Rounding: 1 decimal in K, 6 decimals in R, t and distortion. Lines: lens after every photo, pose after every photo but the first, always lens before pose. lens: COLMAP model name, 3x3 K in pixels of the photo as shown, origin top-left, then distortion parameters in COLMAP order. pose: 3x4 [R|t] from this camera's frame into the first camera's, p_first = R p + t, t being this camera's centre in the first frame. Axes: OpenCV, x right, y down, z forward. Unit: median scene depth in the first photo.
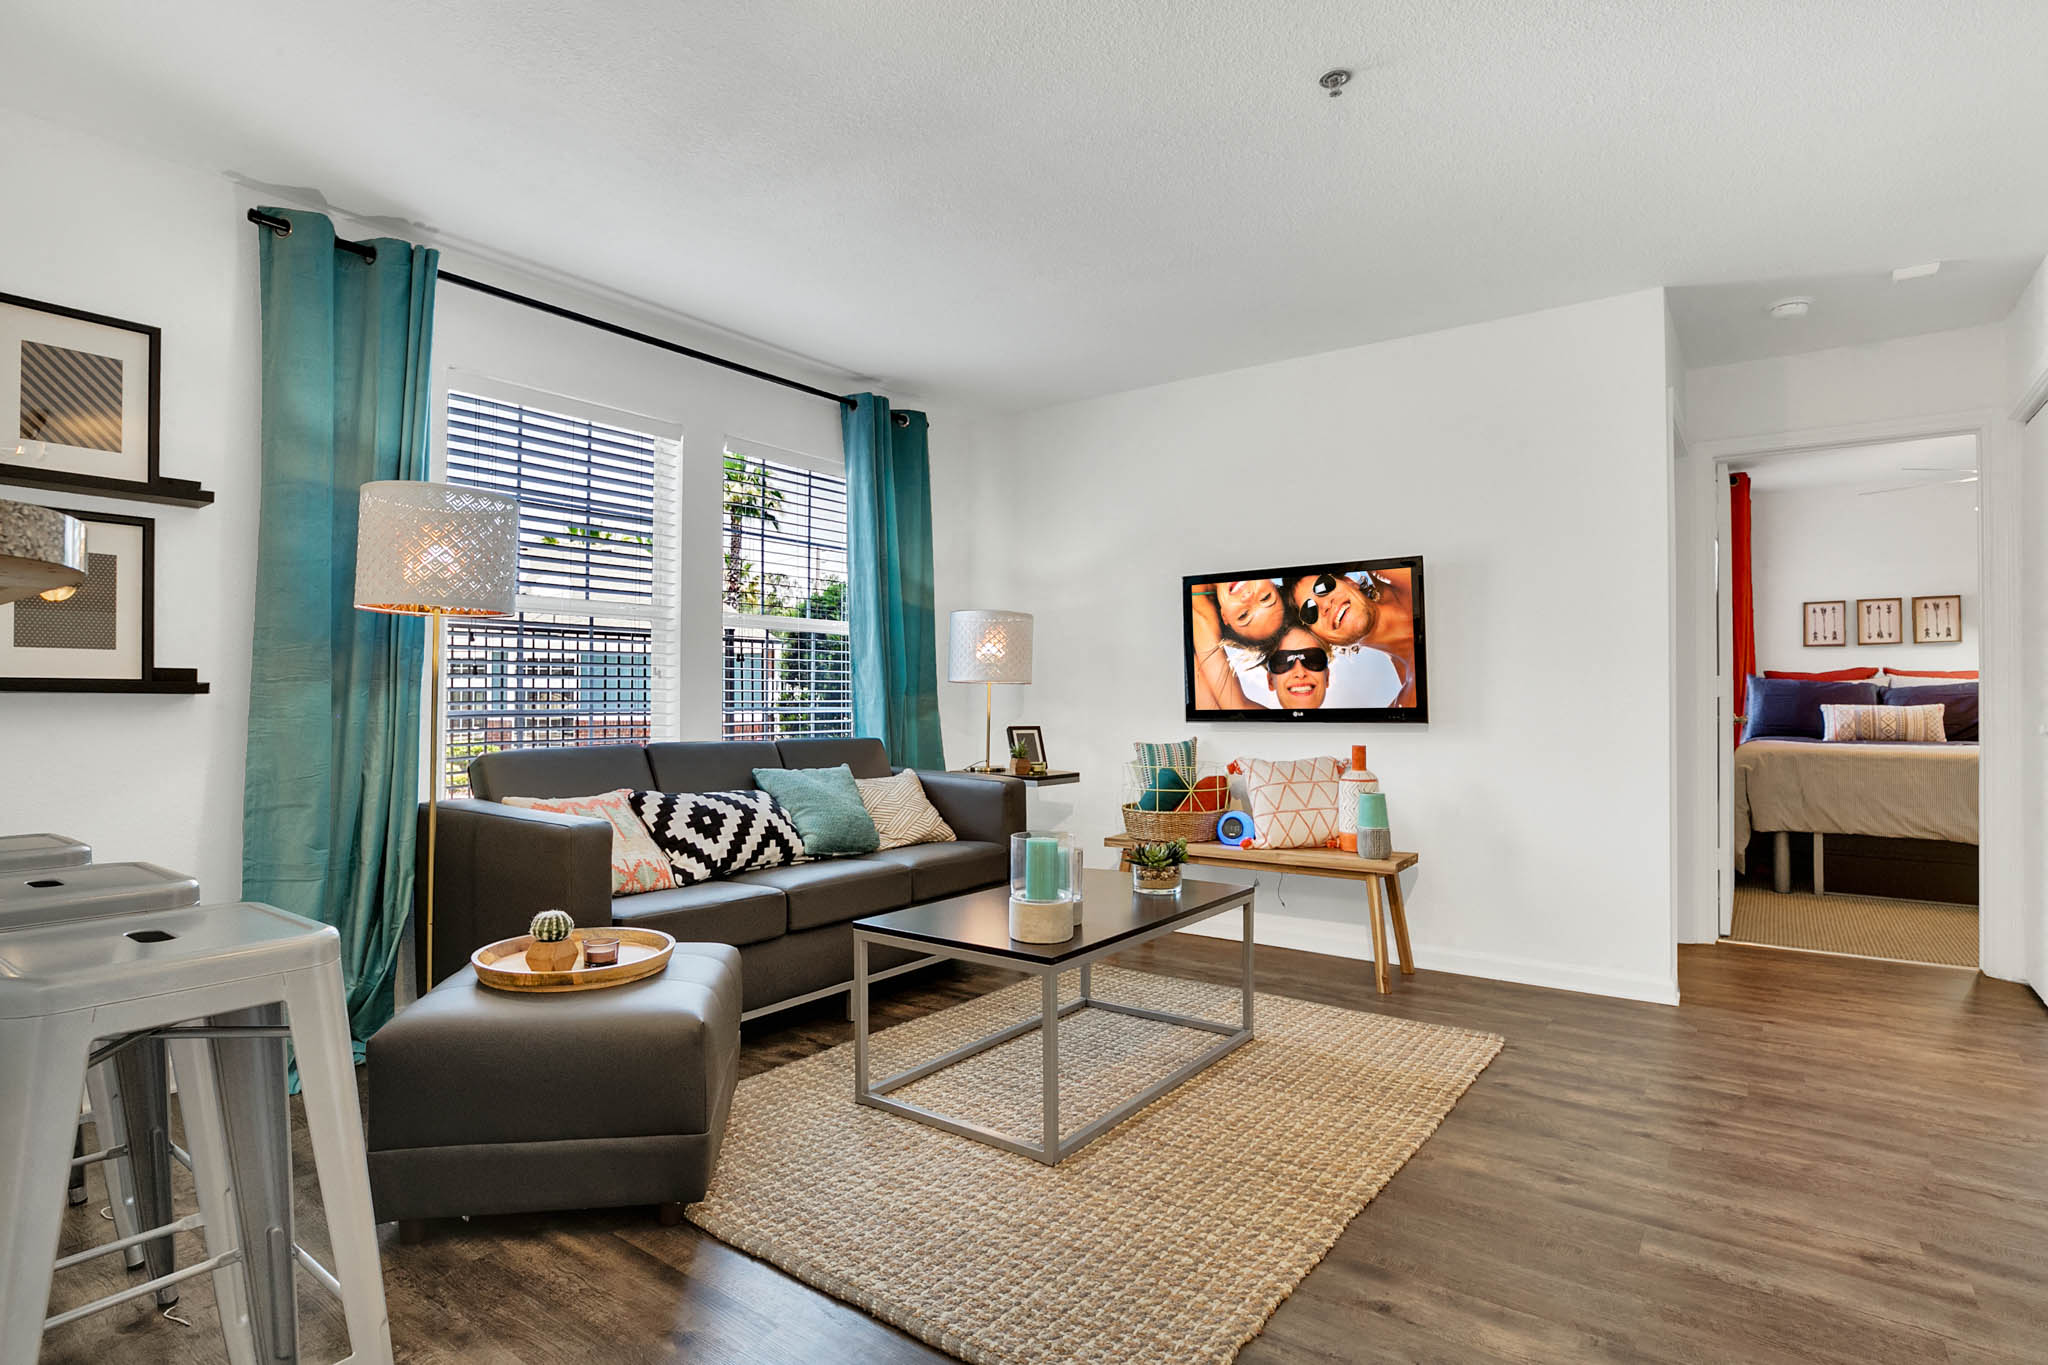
lens RADIAL K [[1016.4, 0, 1051.8], [0, 1016.4, 678.7], [0, 0, 1]] dist [-0.066126, 0.021577]
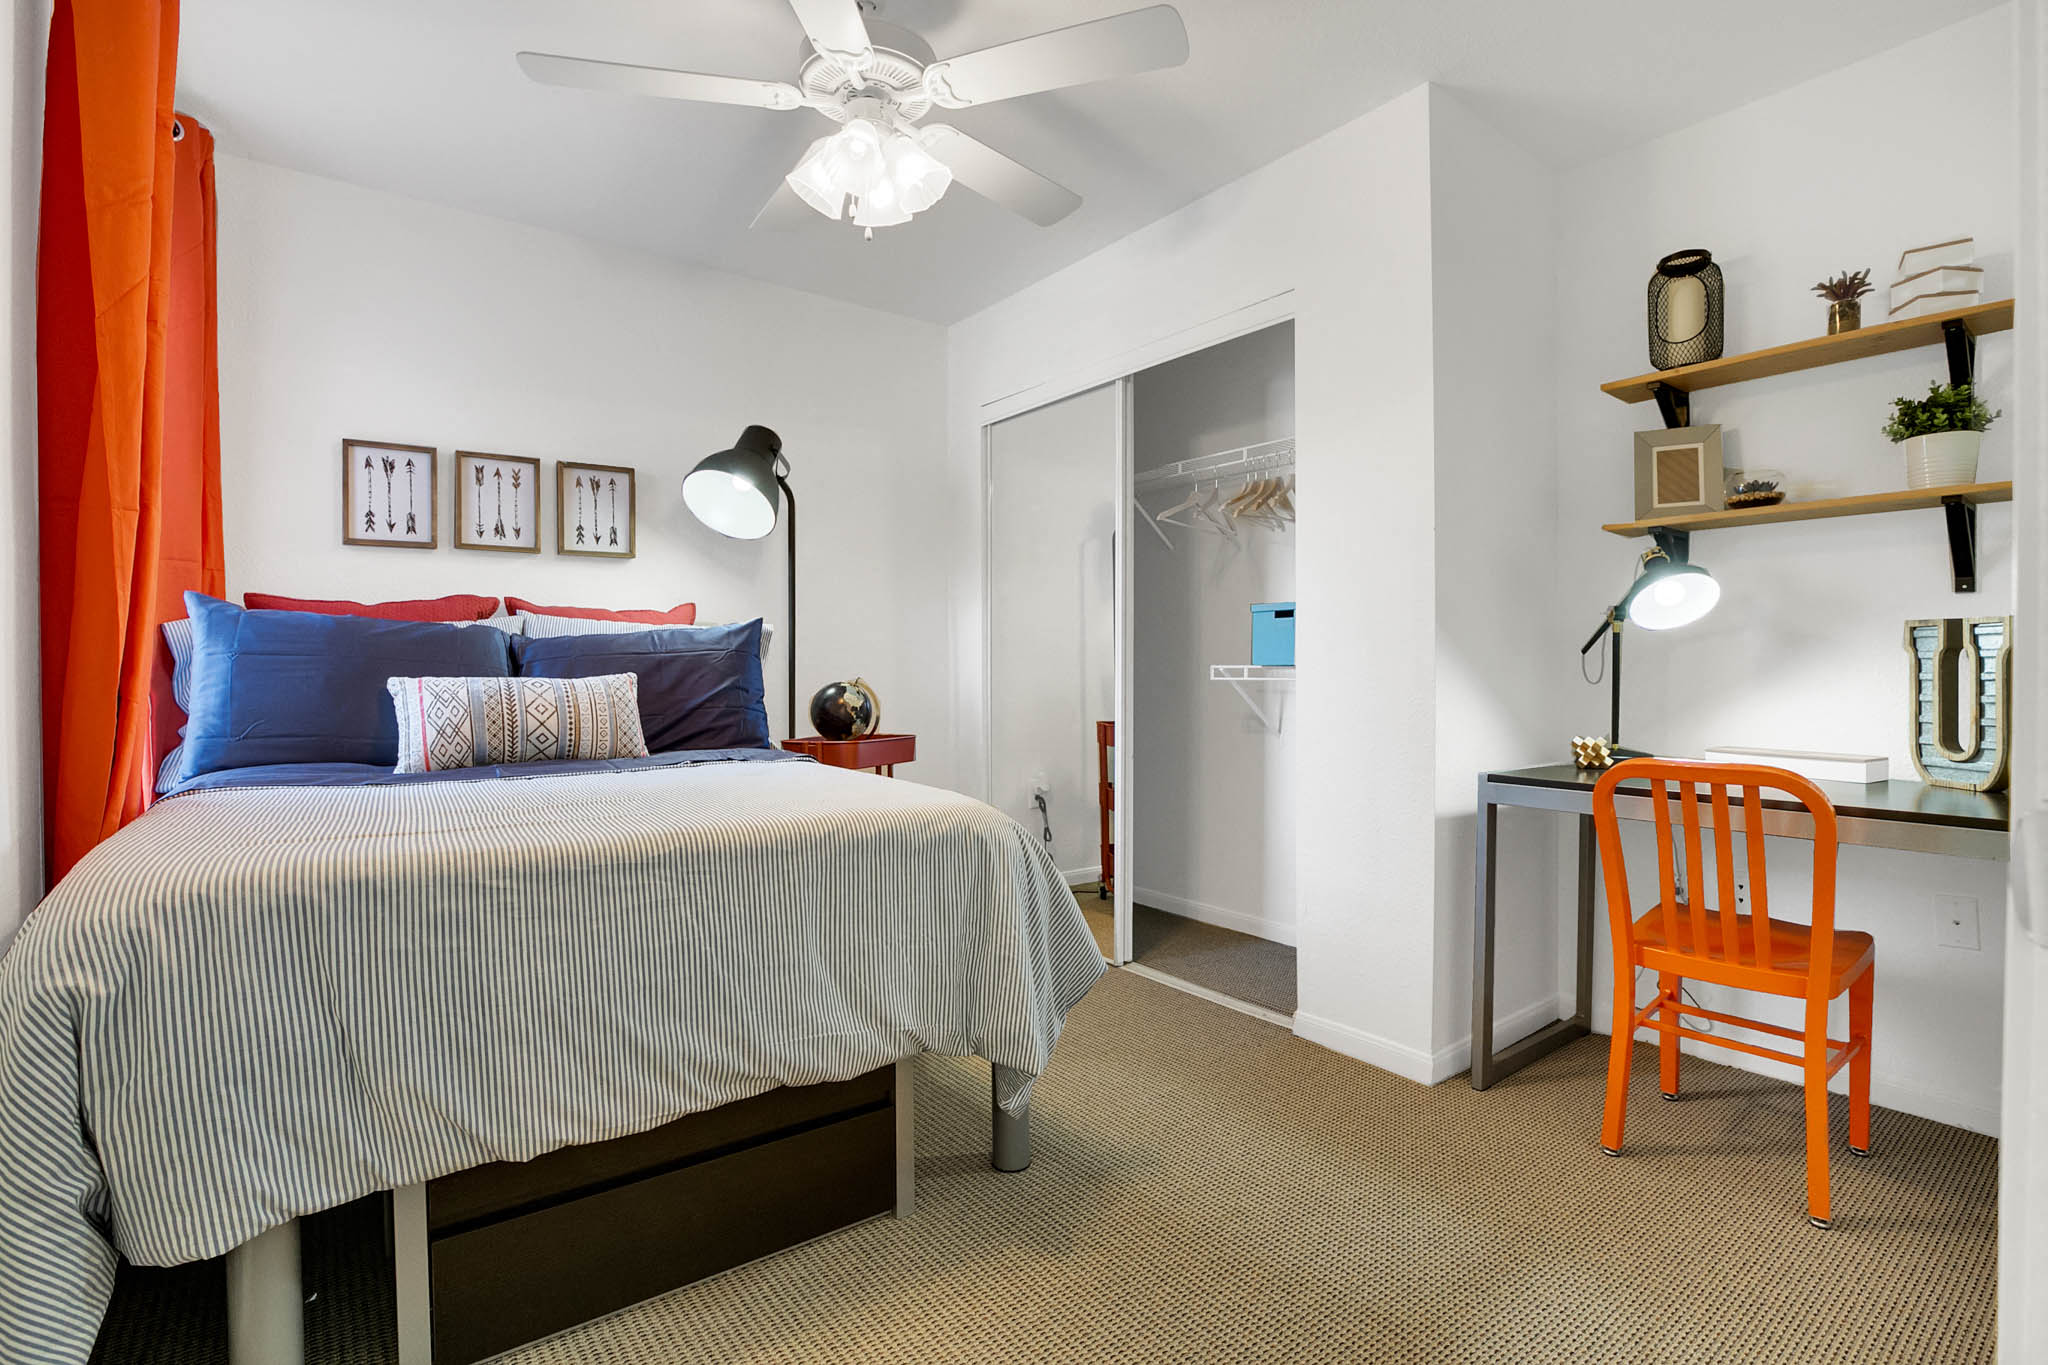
lens RADIAL K [[1016.4, 0, 1051.8], [0, 1016.4, 678.7], [0, 0, 1]] dist [-0.066126, 0.021577]
pose [[0.292533, -0.016759, 0.956108, 0.474404], [-0.010827, 0.999724, 0.020837, 0.015531], [-0.956194, -0.016447, 0.292271, 0.620811]]
